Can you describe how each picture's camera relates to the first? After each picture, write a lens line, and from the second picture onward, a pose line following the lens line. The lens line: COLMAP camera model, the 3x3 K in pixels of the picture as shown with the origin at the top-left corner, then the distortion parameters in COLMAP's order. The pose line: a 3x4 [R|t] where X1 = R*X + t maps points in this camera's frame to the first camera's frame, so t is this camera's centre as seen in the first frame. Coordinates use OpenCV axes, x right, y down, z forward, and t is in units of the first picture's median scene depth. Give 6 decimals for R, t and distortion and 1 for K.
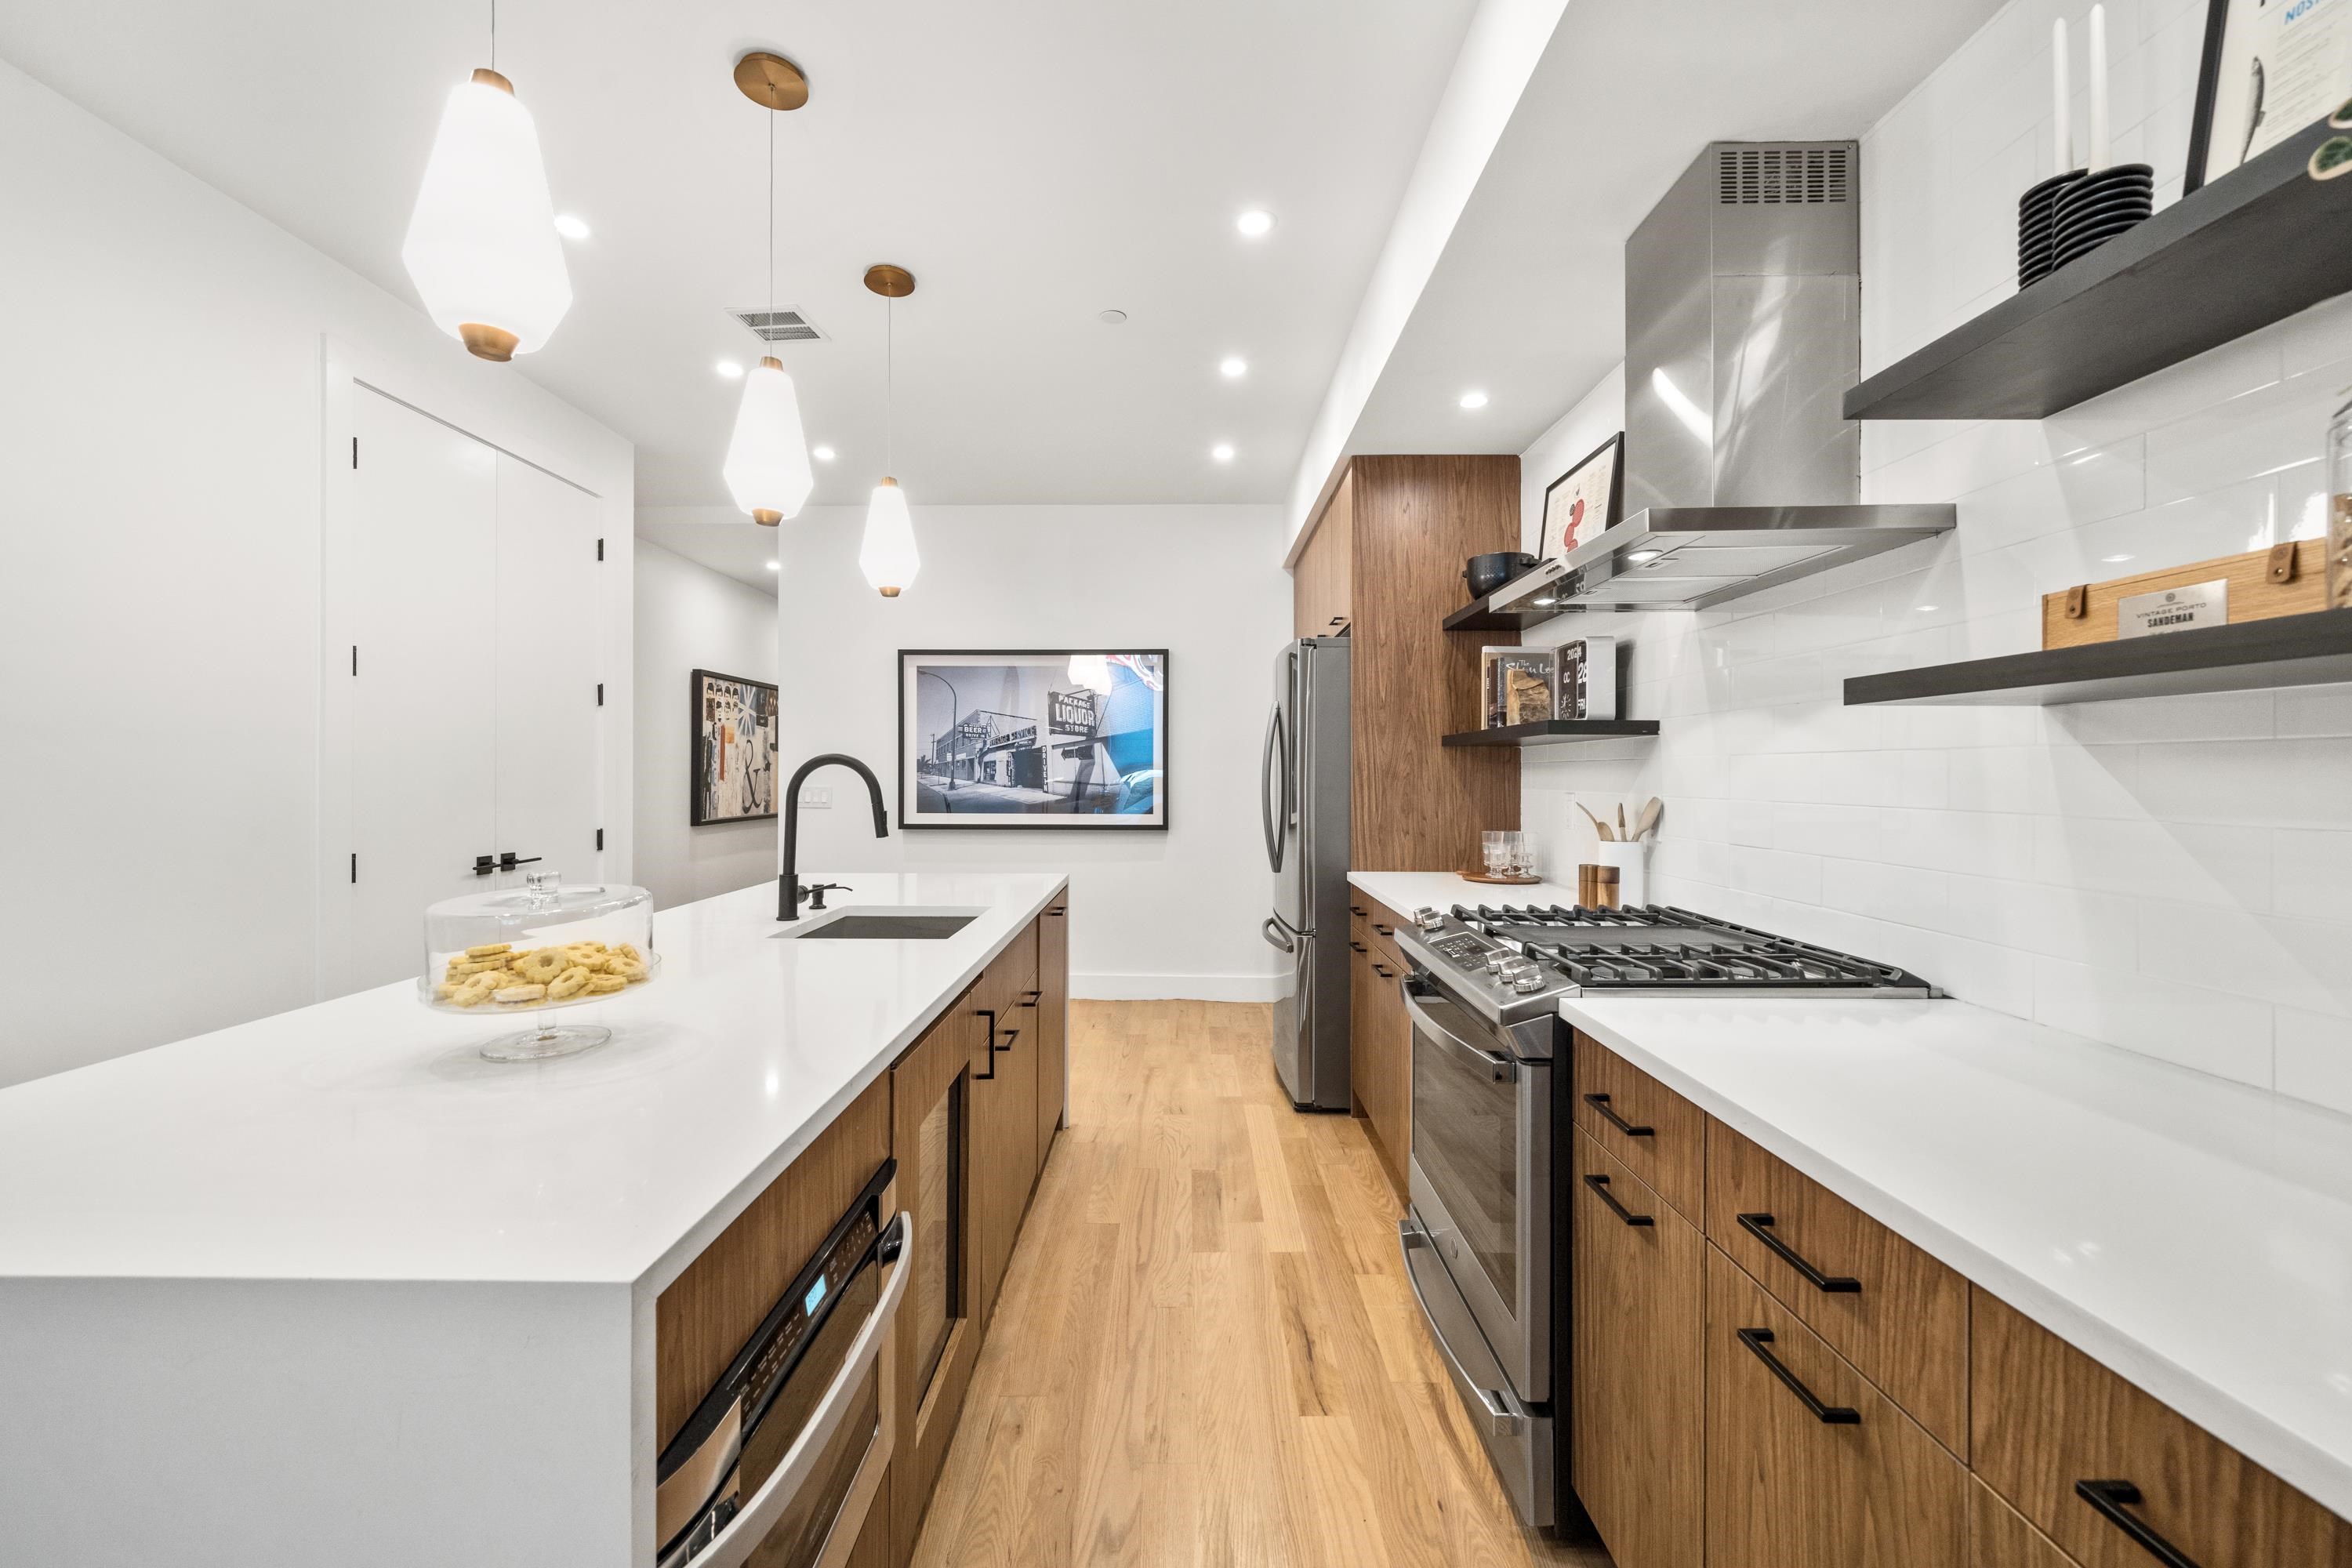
lens RADIAL K [[935.7, 0, 1154.9], [0, 935.7, 775.3], [0, 0, 1]] dist [0.001419, -0.000933]
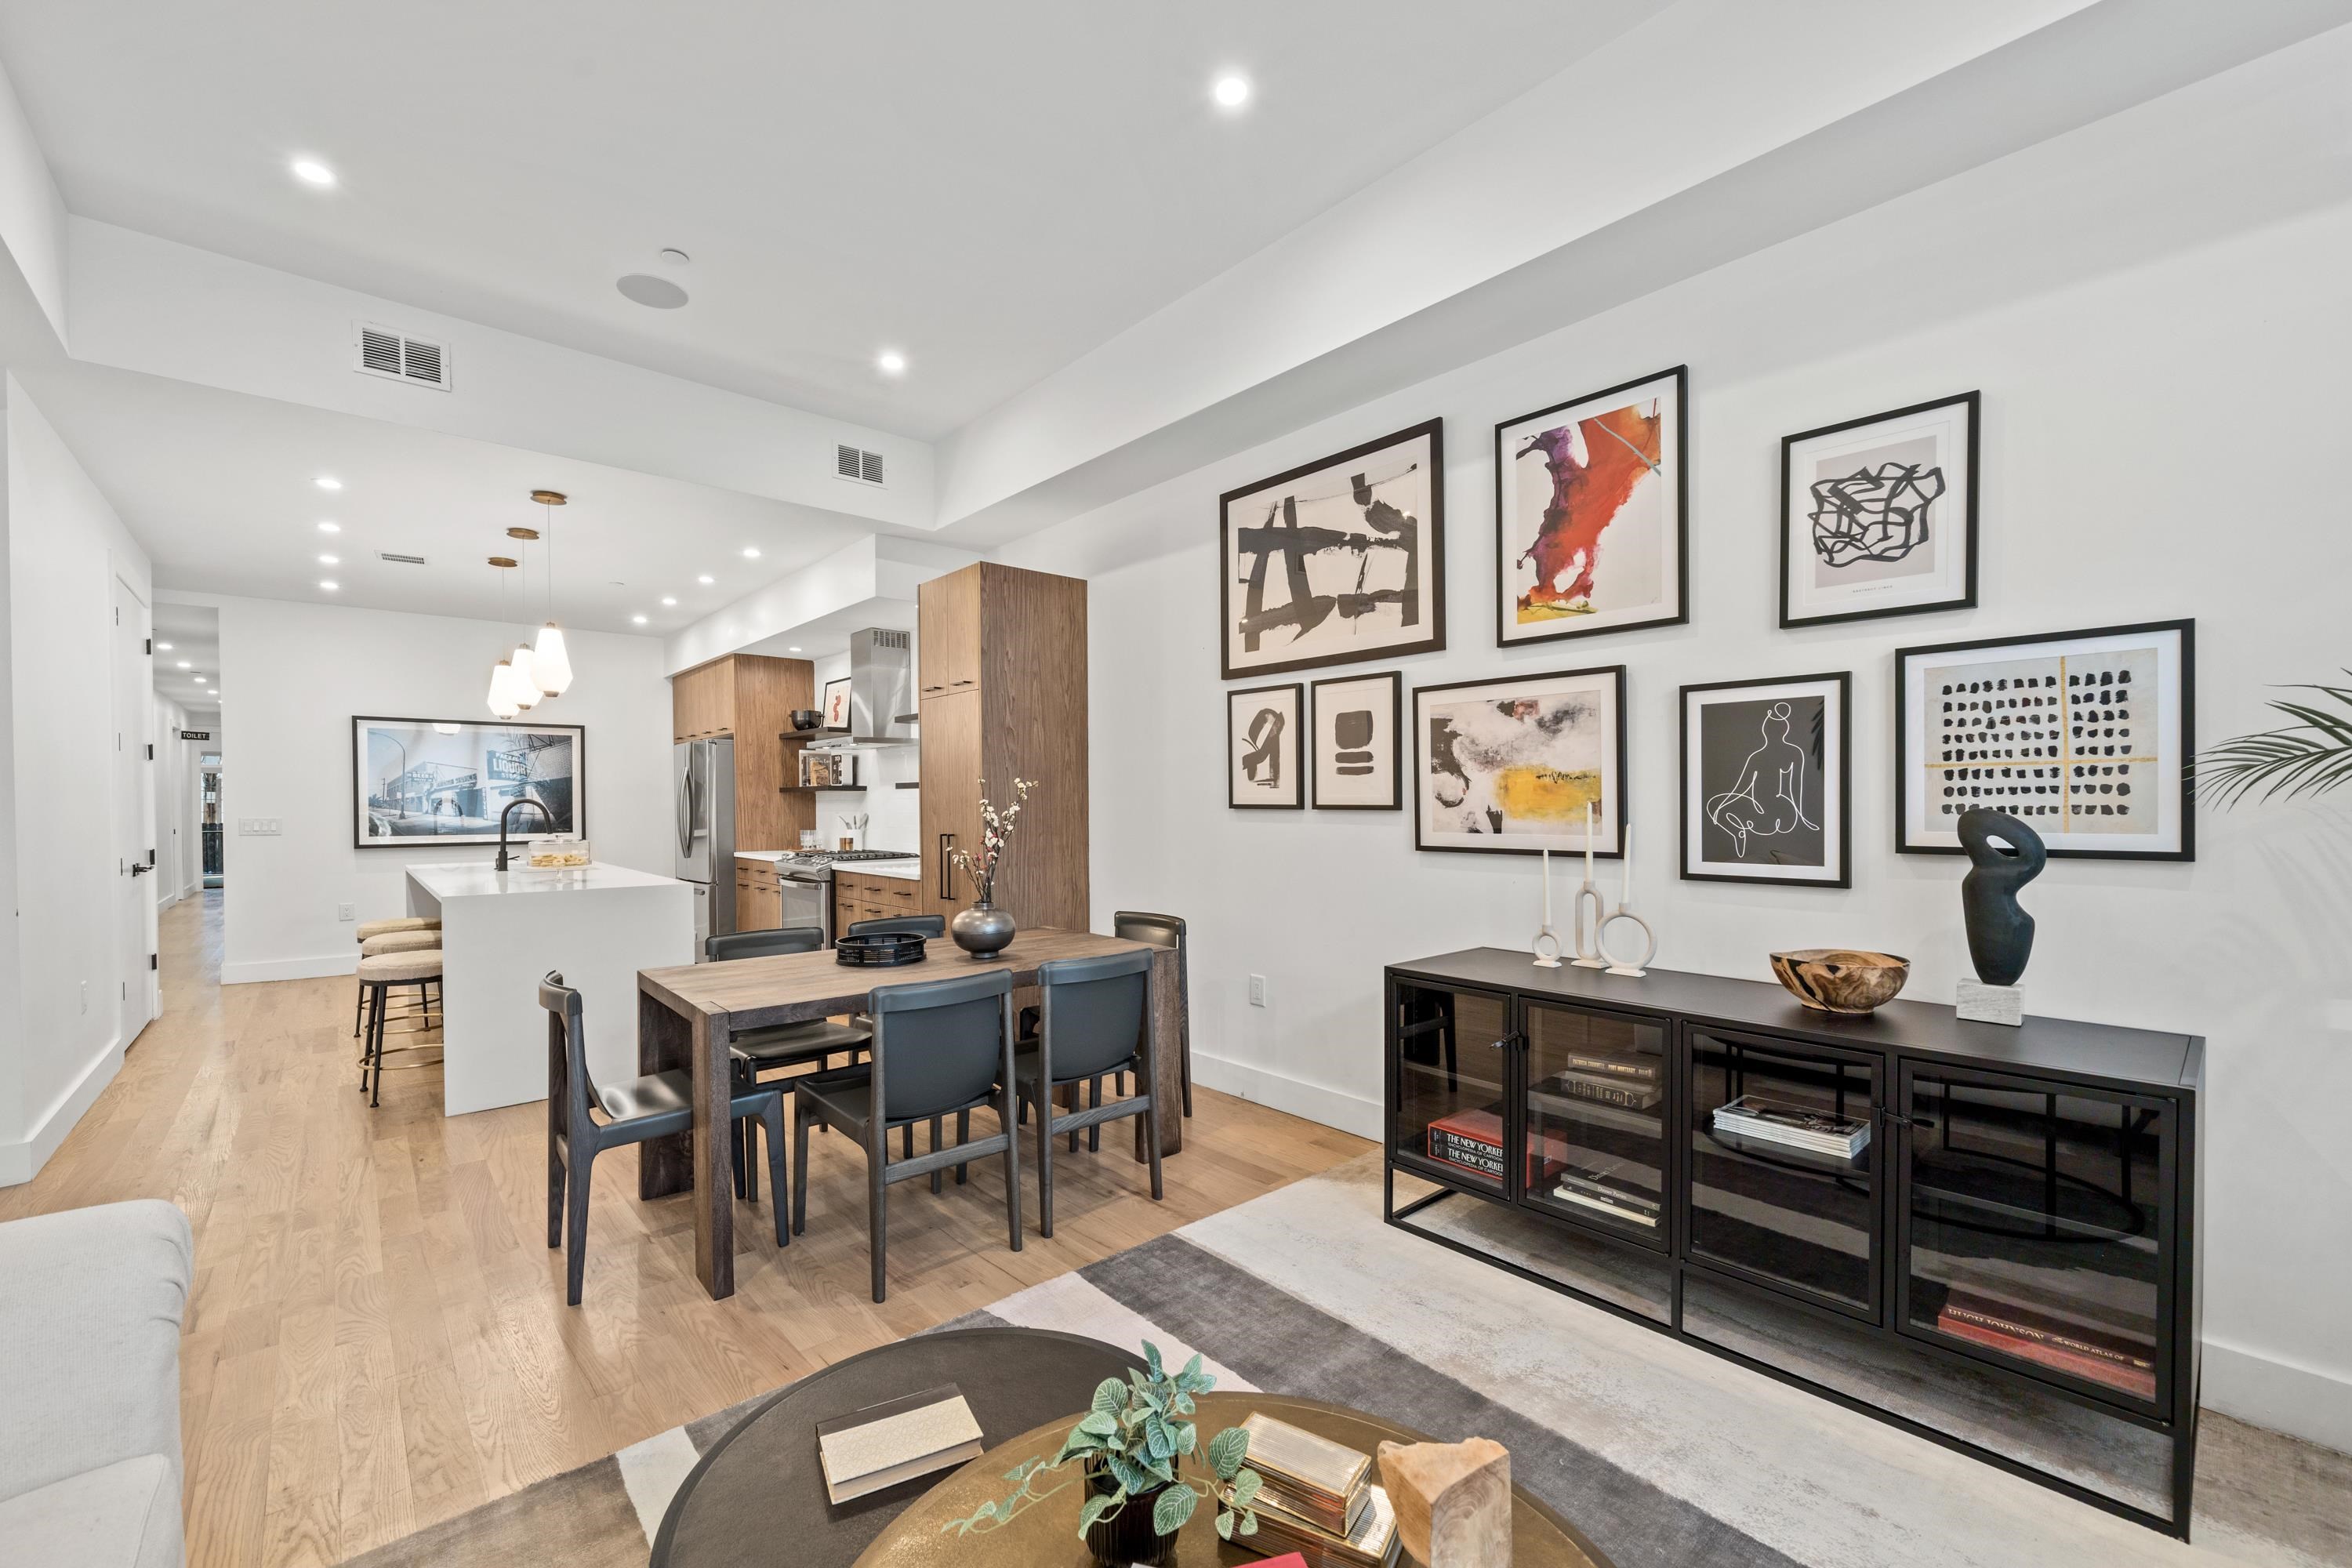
lens RADIAL K [[935.7, 0, 1154.0], [0, 935.7, 814.8], [0, 0, 1]] dist [0.001419, -0.000933]
pose [[0.737251, -0.014740, 0.675458, -0.525021], [0.007668, 0.999880, 0.013449, -0.001658], [-0.675575, -0.004736, 0.737276, -1.199731]]
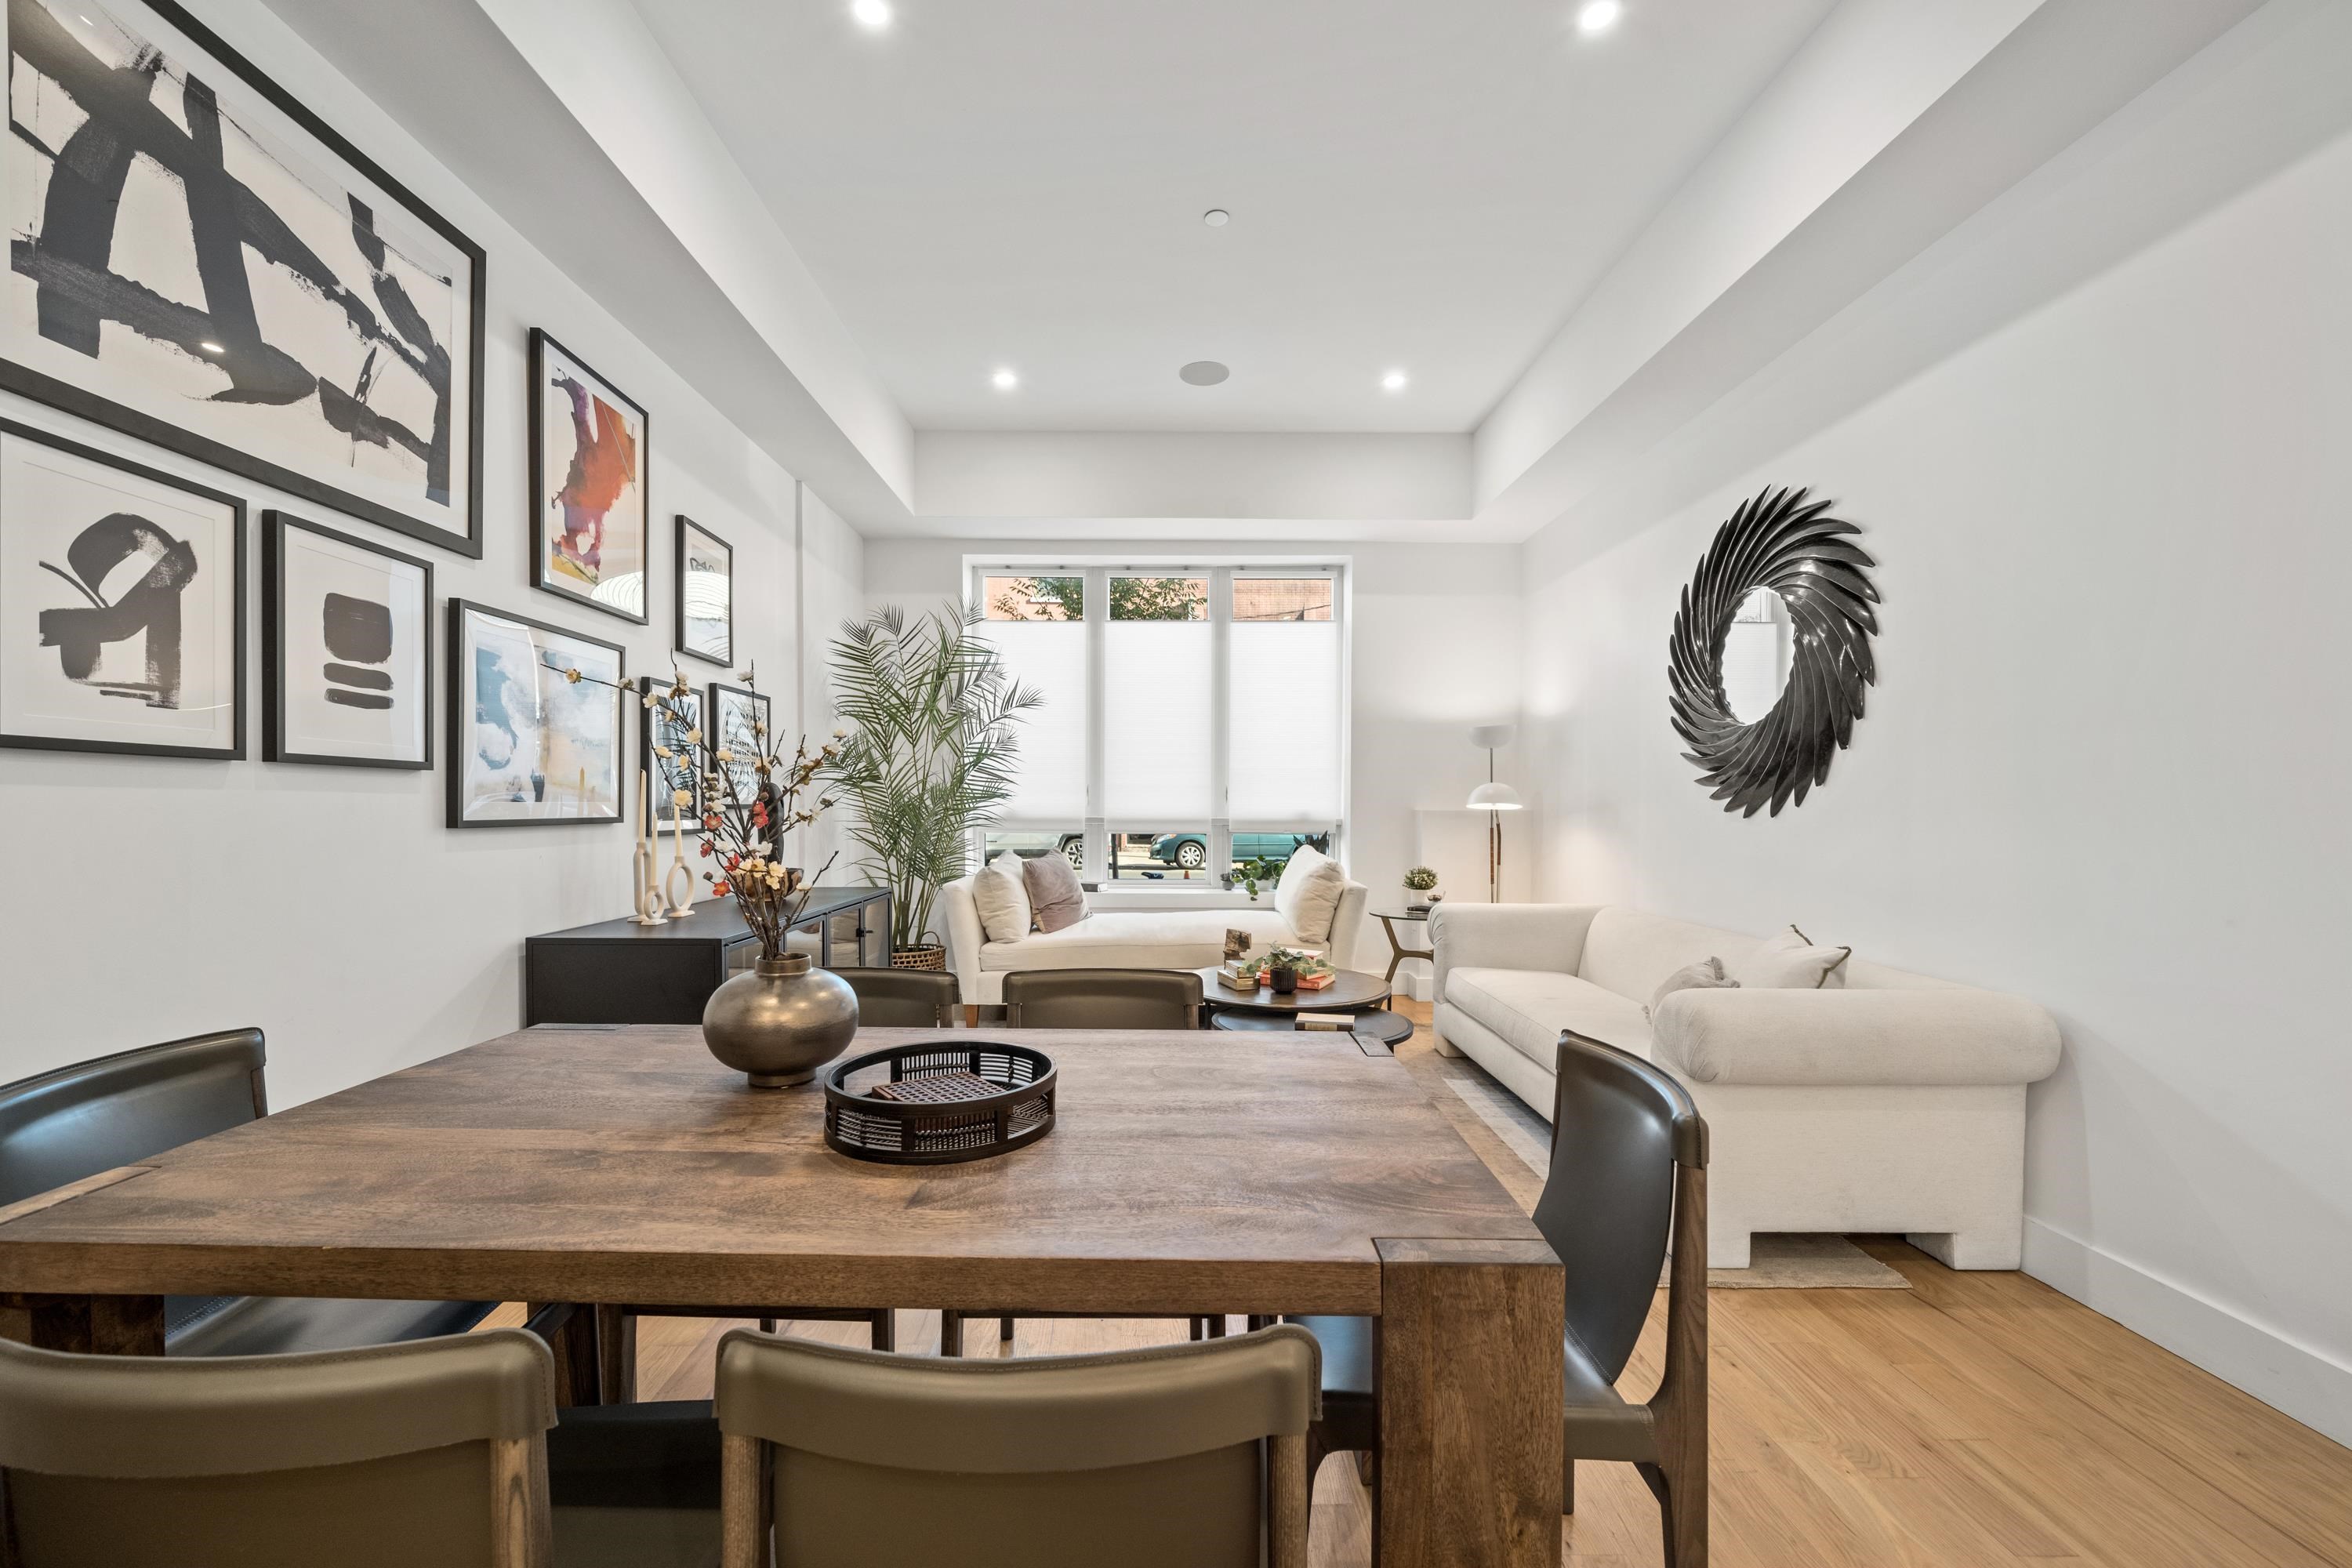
lens RADIAL K [[924.1, 0, 1161.4], [0, 924.1, 828.8], [0, 0, 1]] dist [0.002044, -0.001054]
pose [[-0.999623, -0.003729, -0.027213, -0.164838], [-0.004525, 0.999562, 0.029255, 0.029213], [0.027092, 0.029367, -0.999201, 0.041323]]
